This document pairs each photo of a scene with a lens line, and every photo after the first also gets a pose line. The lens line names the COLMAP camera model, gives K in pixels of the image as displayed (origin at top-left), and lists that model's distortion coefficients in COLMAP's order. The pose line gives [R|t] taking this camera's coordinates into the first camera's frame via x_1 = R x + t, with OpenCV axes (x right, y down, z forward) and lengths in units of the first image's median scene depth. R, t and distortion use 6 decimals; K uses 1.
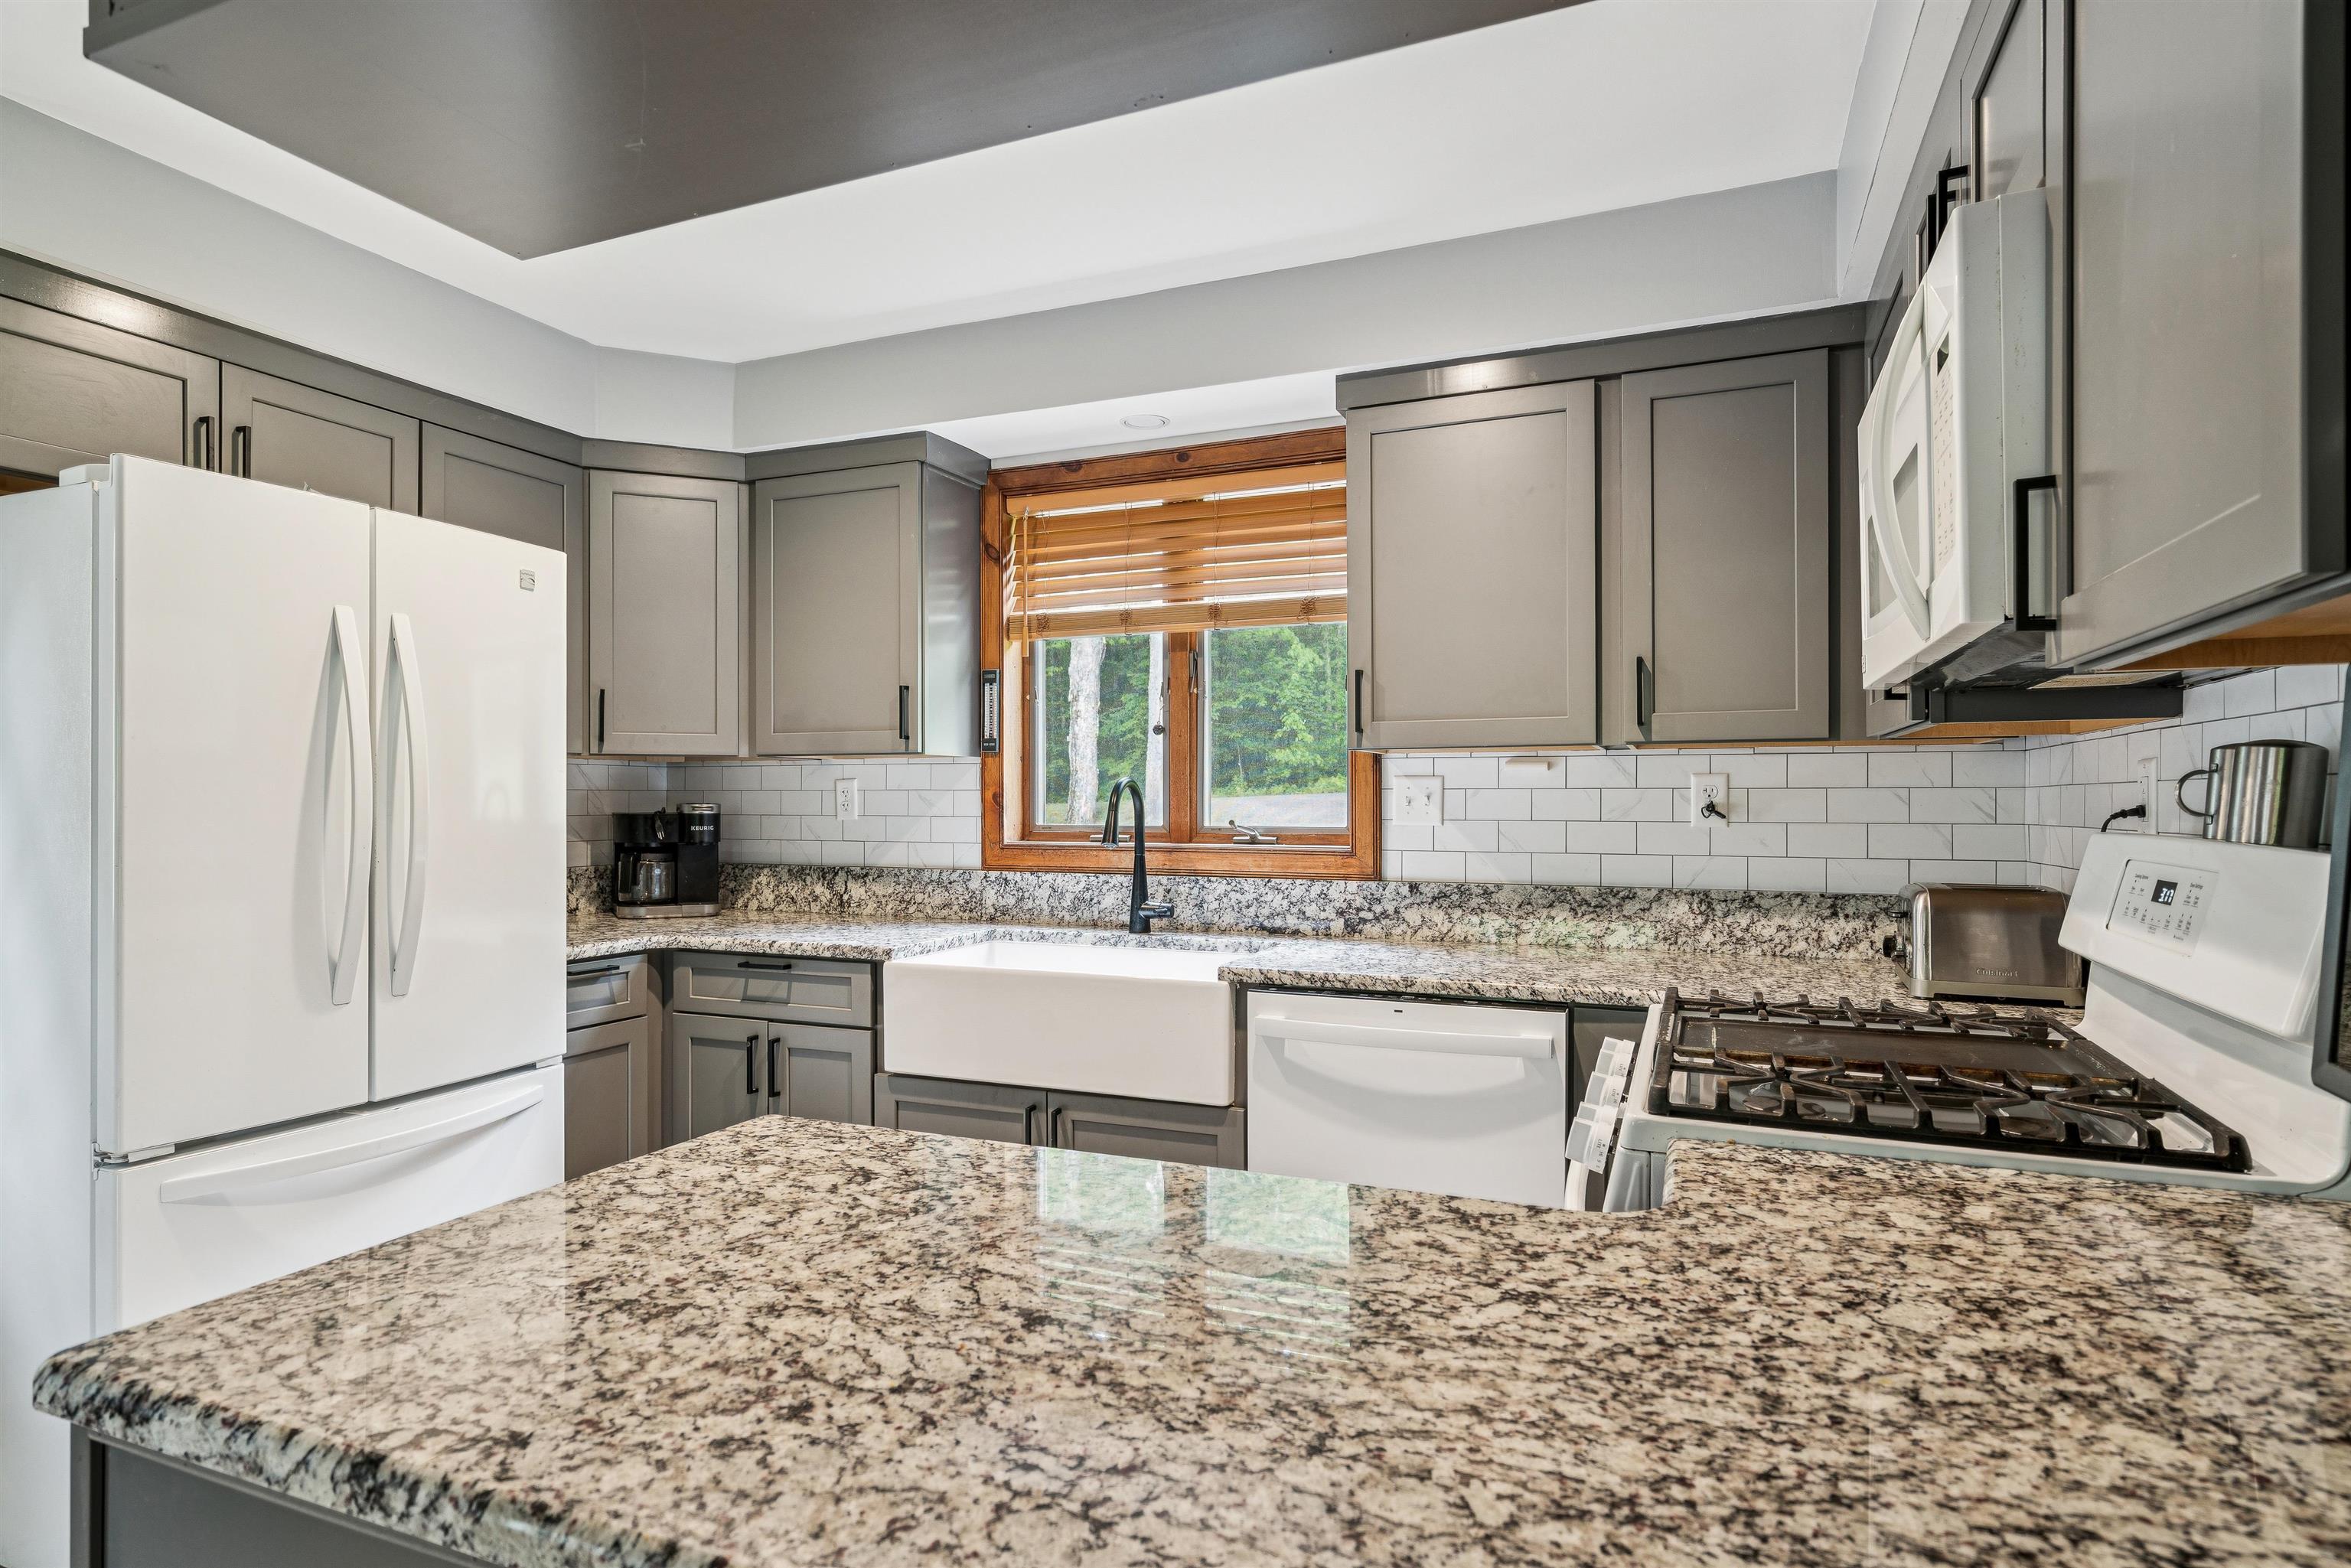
lens RADIAL K [[1253.4, 0, 1165.8], [0, 1253.4, 796.8], [0, 0, 1]] dist [-0.002662, 0.000400]
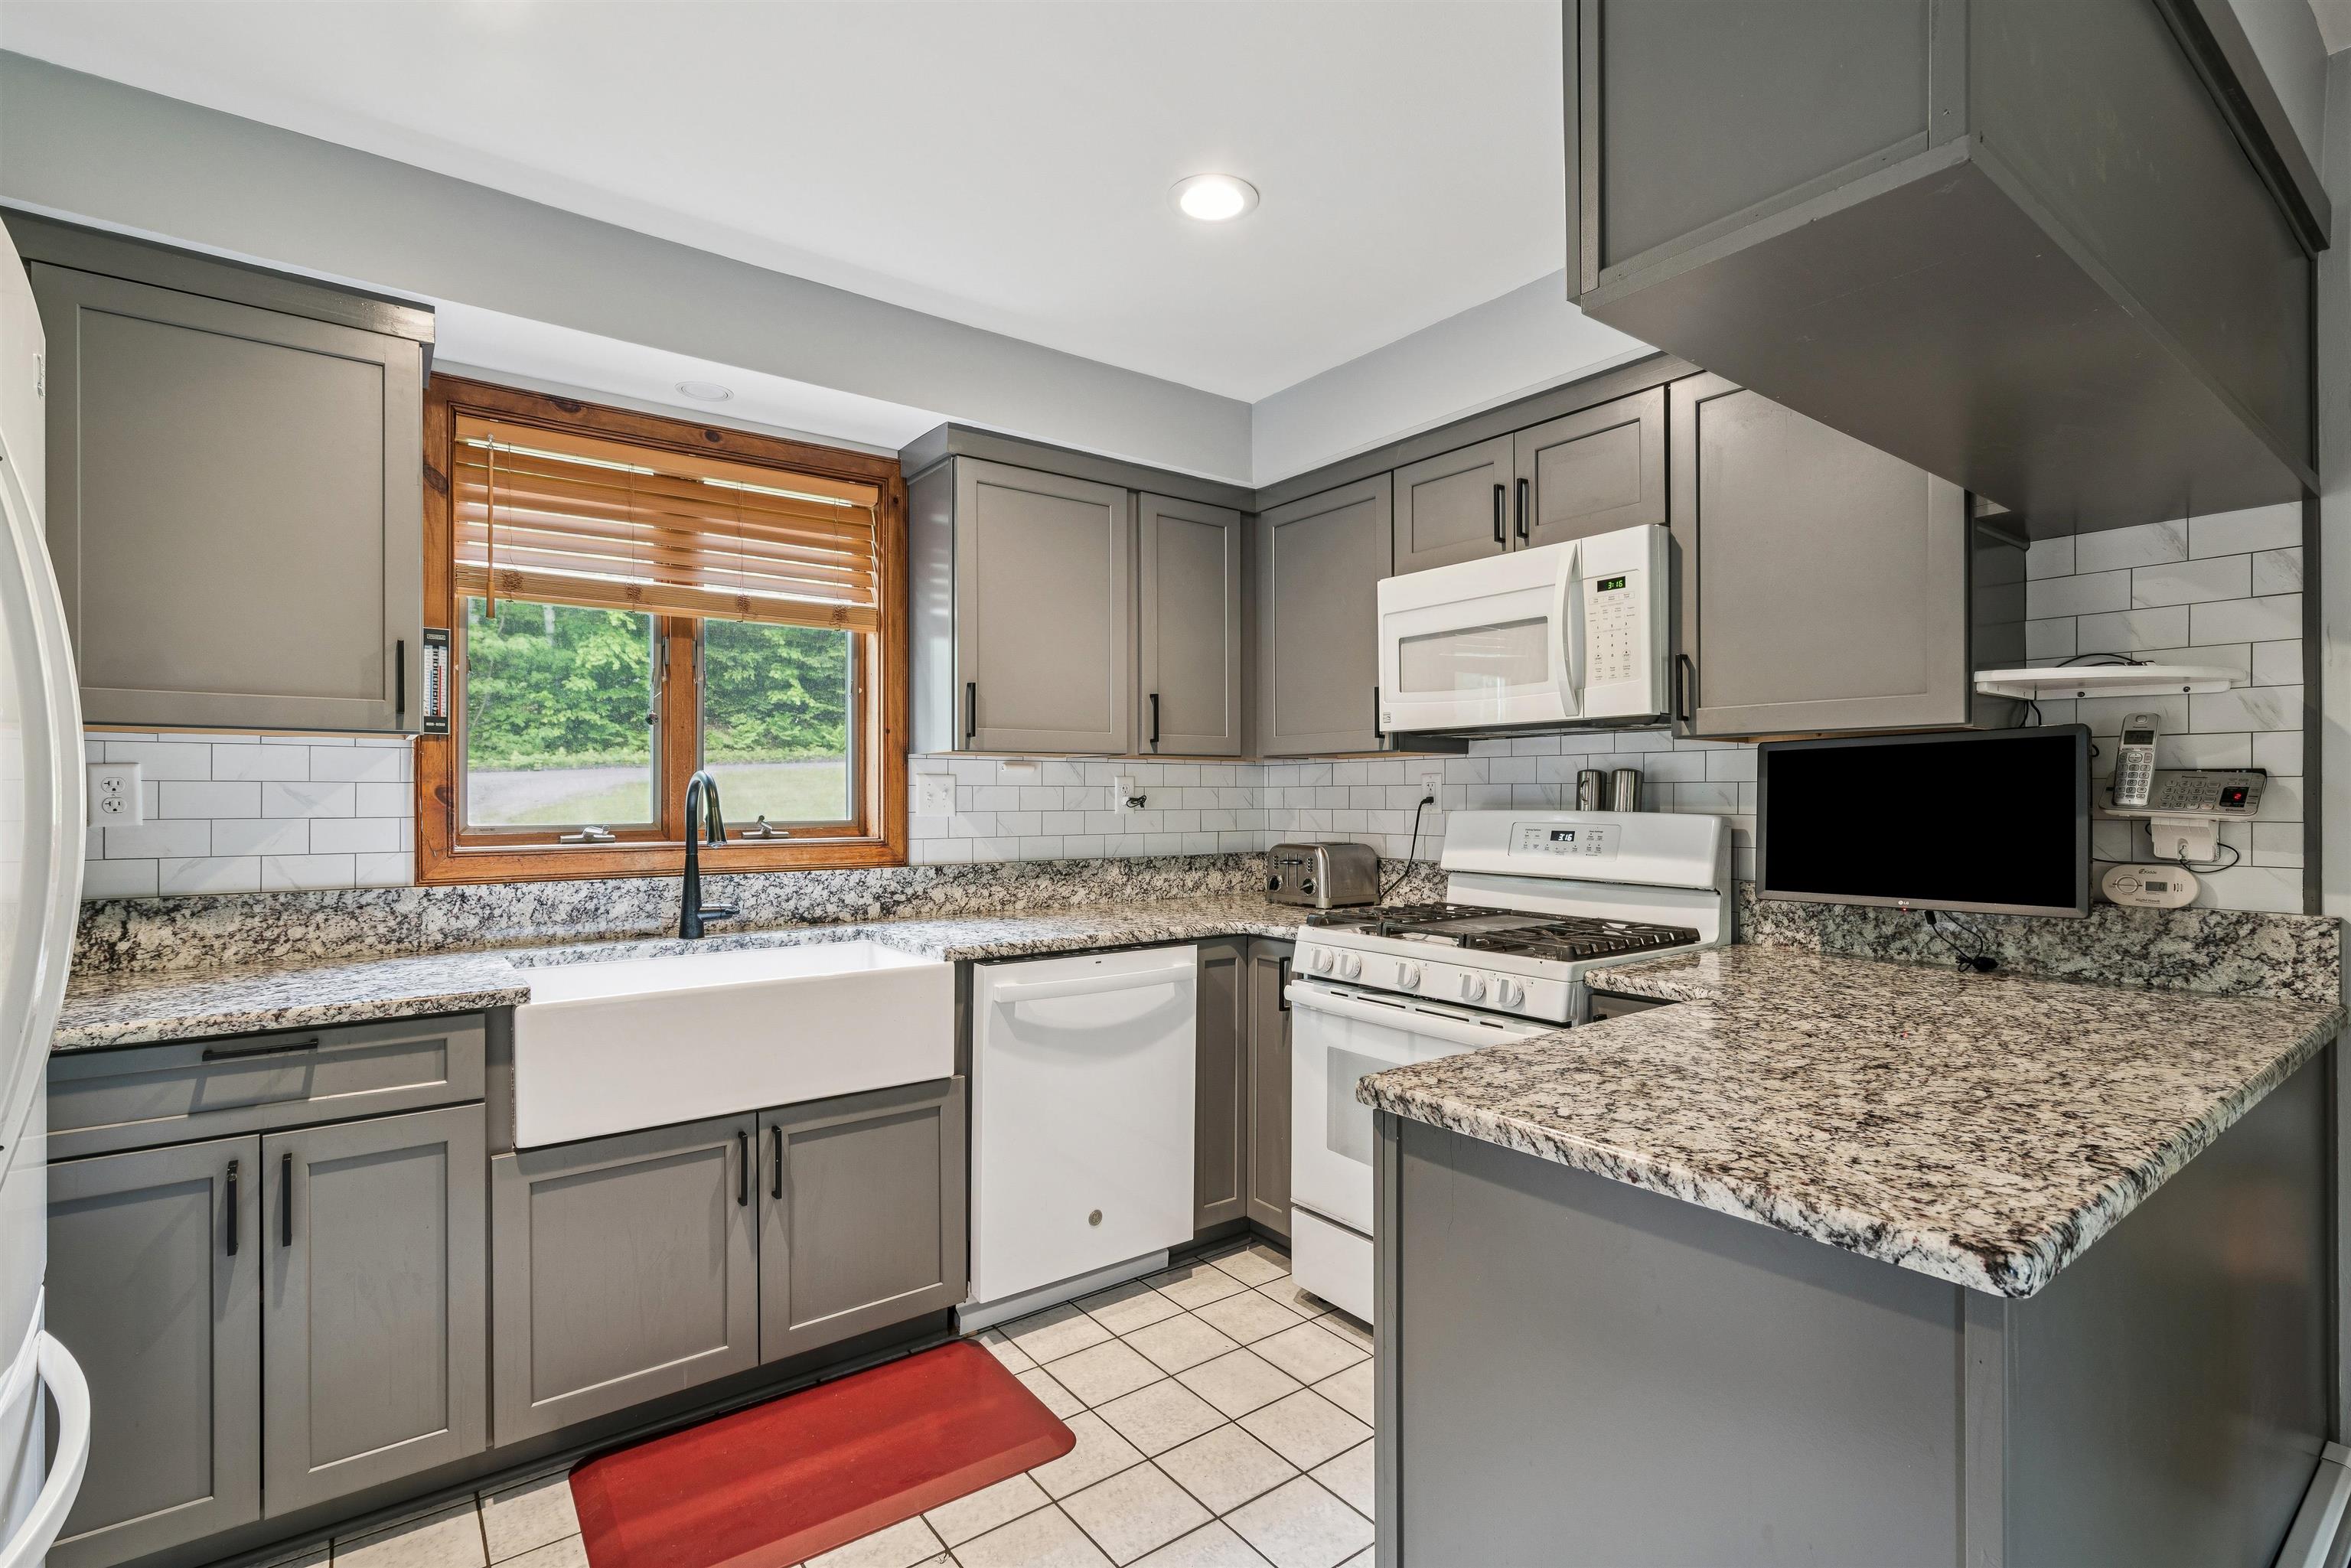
lens RADIAL K [[1086.4, 0, 1170.5], [0, 1086.4, 795.3], [0, 0, 1]] dist [-0.002508, 0.000258]
pose [[0.501498, -0.000528, 0.865158, -0.556327], [-0.000815, 0.999999, 0.001082, 0.001405], [-0.865158, -0.001248, 0.501497, 0.298767]]
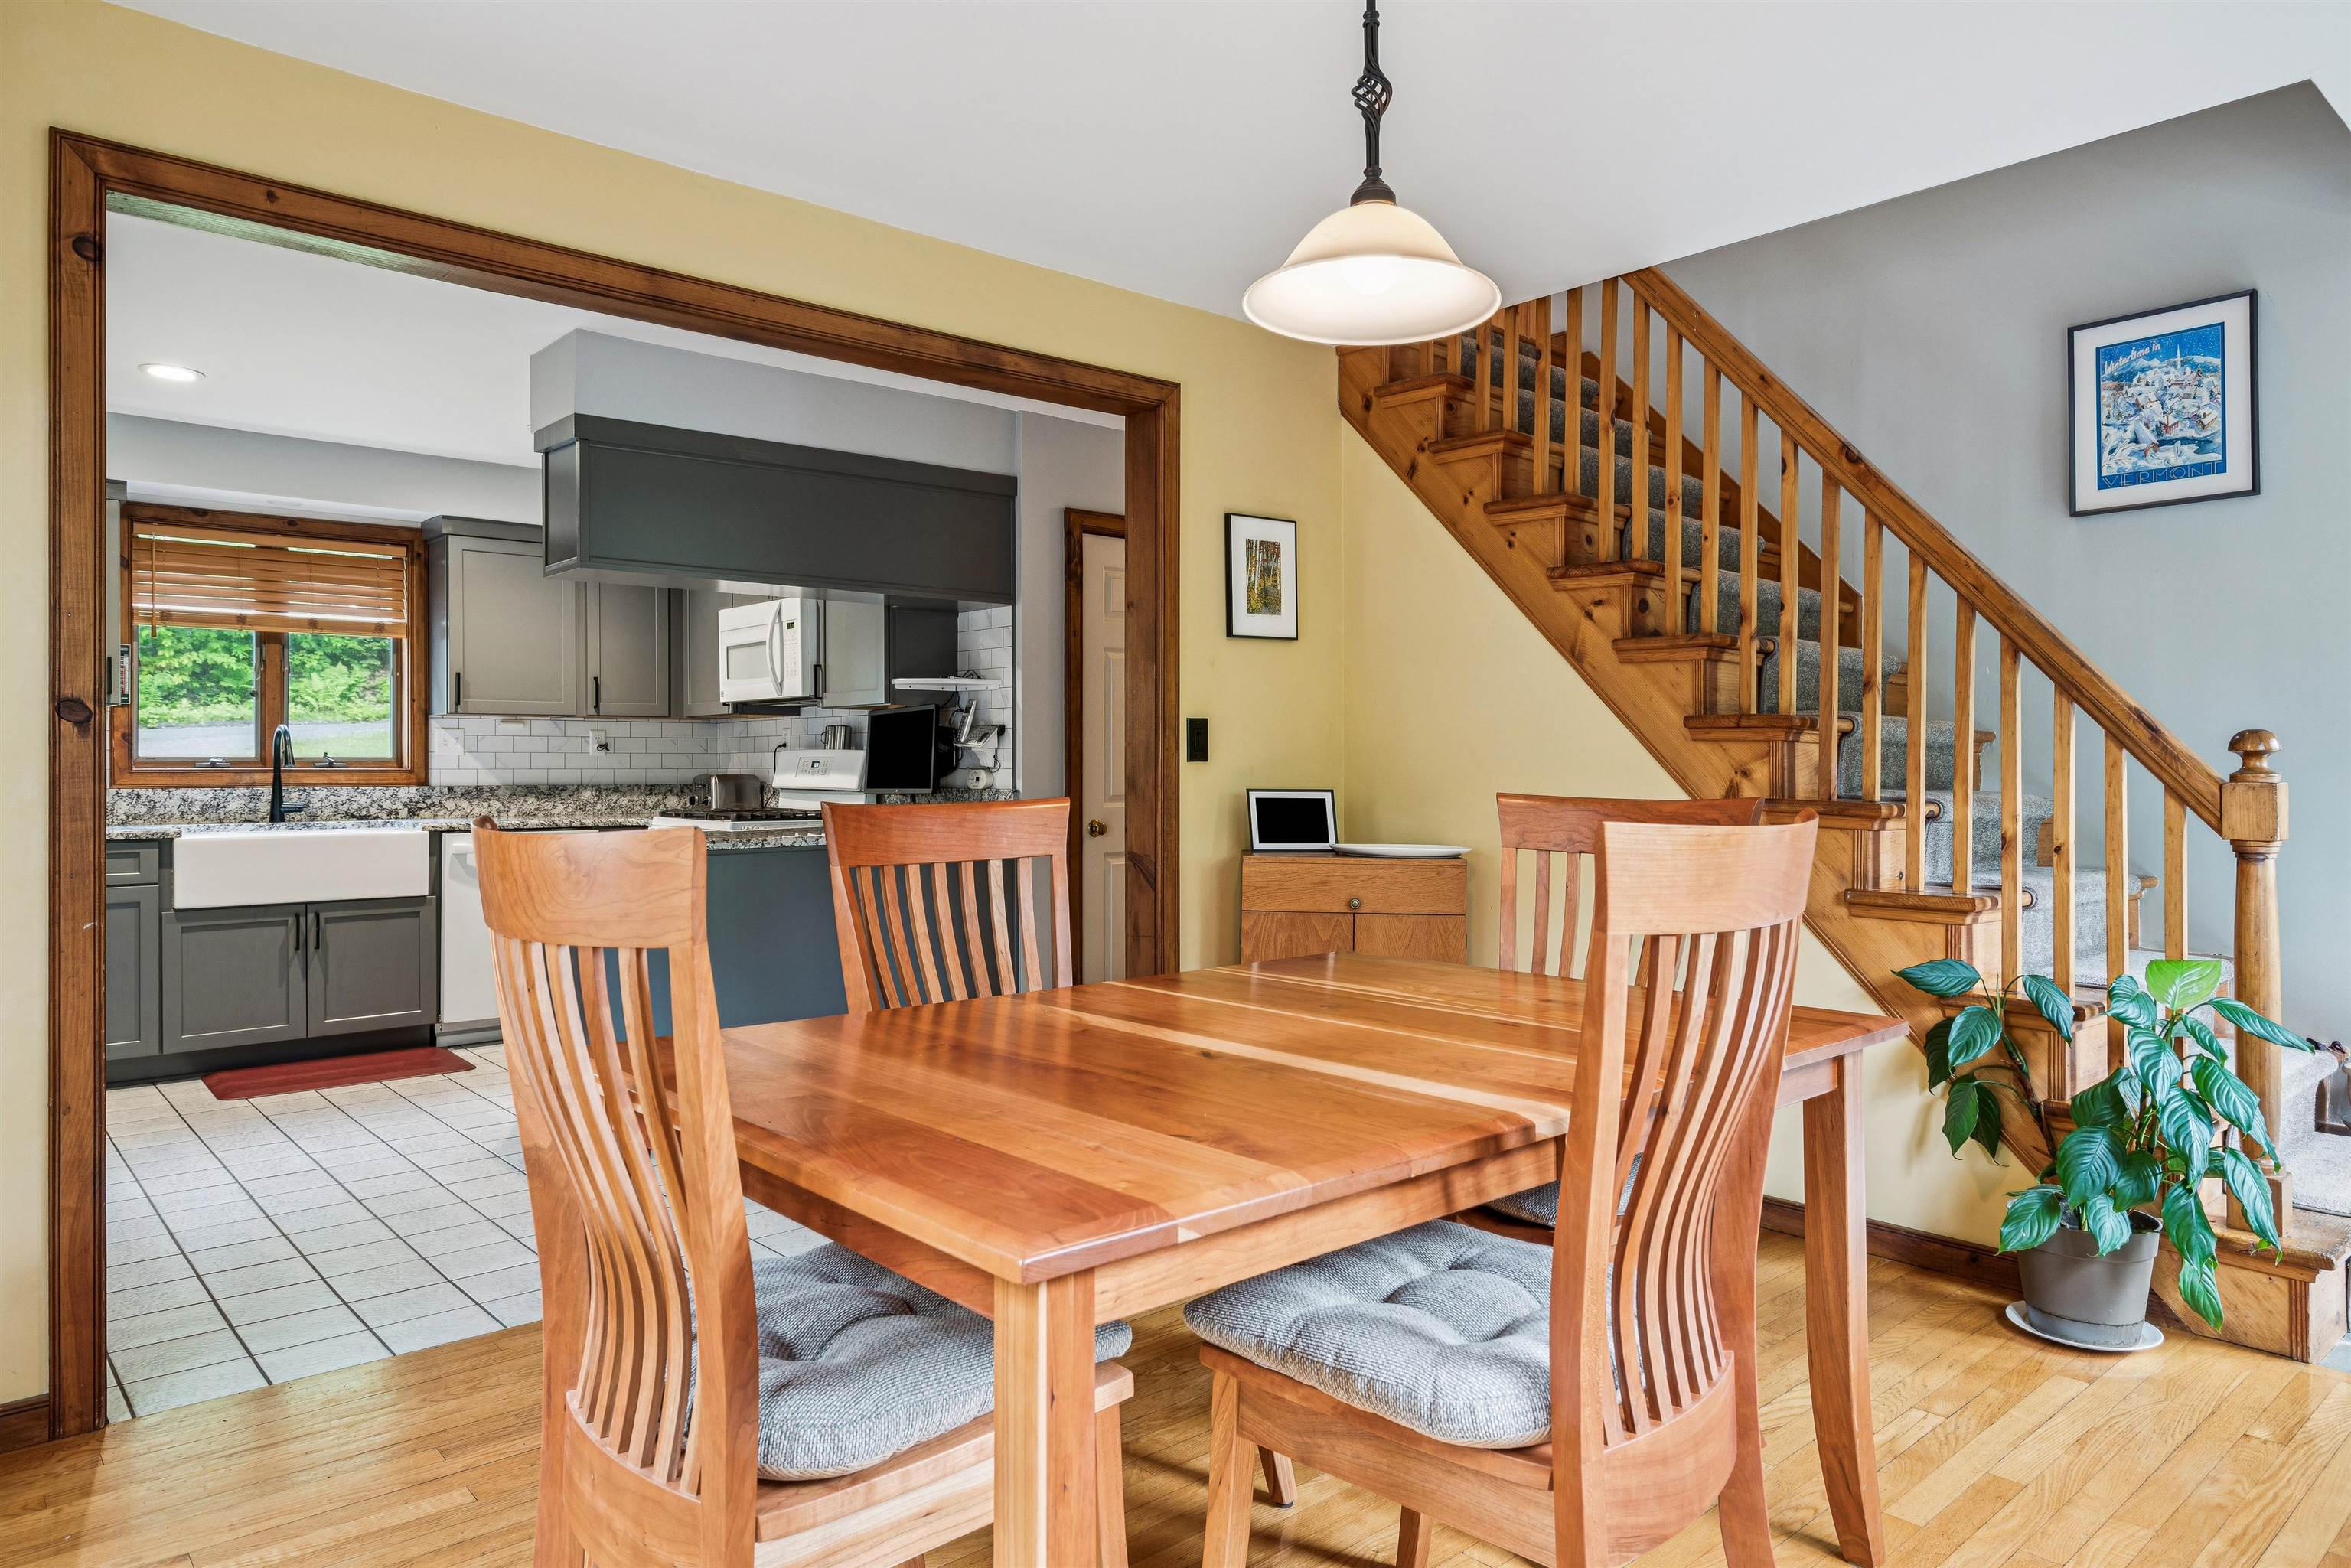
lens RADIAL K [[1462.3, 0, 1177.5], [0, 1462.3, 763.4], [0, 0, 1]] dist [0.003532, 0.004816]
pose [[0.425910, -0.000443, 0.904765, -1.255585], [-0.000650, 0.999999, 0.000795, 0.032239], [-0.904765, -0.000927, 0.425910, -0.852238]]
